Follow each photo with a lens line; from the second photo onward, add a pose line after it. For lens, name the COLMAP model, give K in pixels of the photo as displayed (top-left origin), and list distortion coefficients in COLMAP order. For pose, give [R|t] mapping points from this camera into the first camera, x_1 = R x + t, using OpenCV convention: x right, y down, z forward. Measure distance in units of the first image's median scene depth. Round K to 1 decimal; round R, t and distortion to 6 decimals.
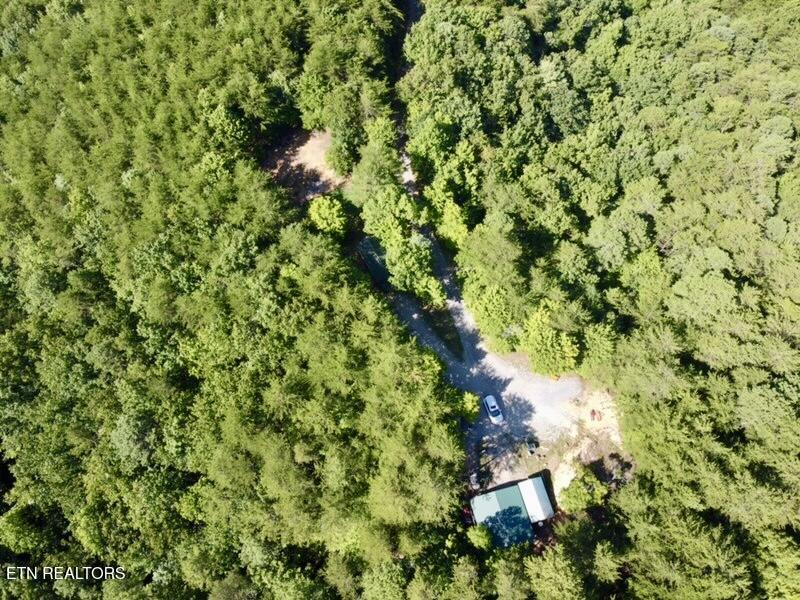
lens RADIAL K [[595.0, 0, 400.0], [0, 595.0, 300.0], [0, 0, 1]] dist [-0.005079, -0.004504]
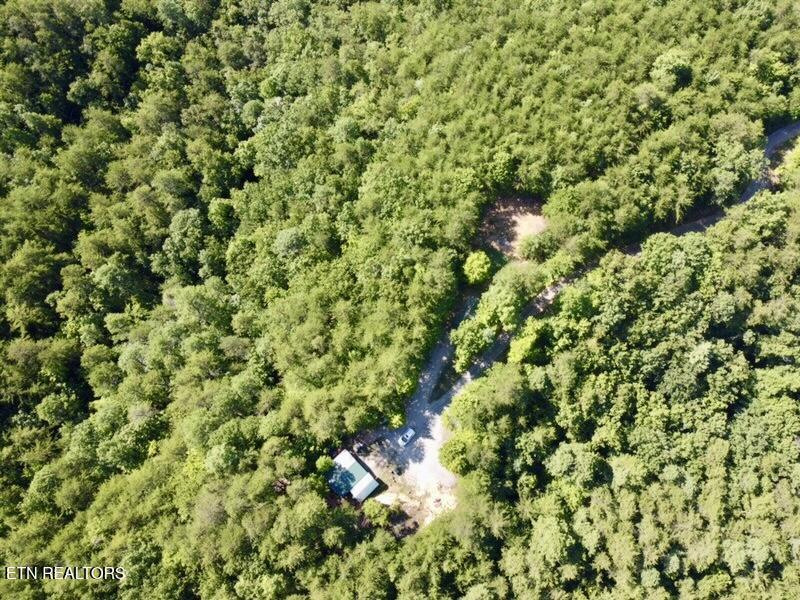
lens RADIAL K [[566.8, 0, 400.0], [0, 566.8, 300.0], [0, 0, 1]] dist [0.005577, 0.000142]
pose [[0.483454, 0.851719, -0.202106, 0.133215], [-0.807118, 0.523094, 0.273739, -0.339530], [0.338869, 0.030783, 0.940330, -0.317129]]
